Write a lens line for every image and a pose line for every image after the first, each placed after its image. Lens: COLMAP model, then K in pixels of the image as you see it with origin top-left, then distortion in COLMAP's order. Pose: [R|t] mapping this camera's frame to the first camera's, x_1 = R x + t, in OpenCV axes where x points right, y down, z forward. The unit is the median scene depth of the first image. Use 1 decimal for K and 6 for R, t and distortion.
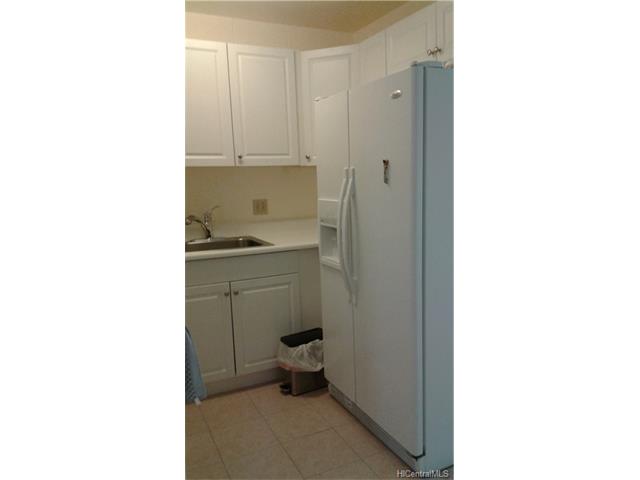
lens RADIAL K [[455.1, 0, 321.2], [0, 455.1, 238.9], [0, 0, 1]] dist [0.067767, -0.002874]
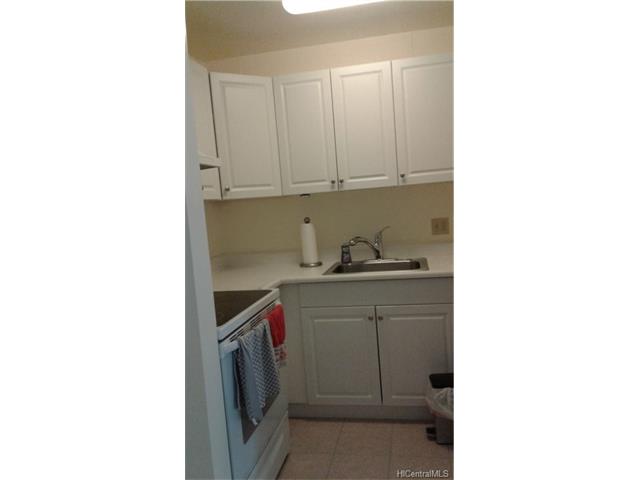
lens RADIAL K [[455.1, 0, 321.3], [0, 455.1, 242.3], [0, 0, 1]] dist [0.067767, -0.002874]
pose [[0.804028, 0.021424, -0.594205, 0.269580], [-0.032311, 0.999448, -0.007686, -0.028583], [0.593713, 0.025379, 0.804277, 0.141568]]
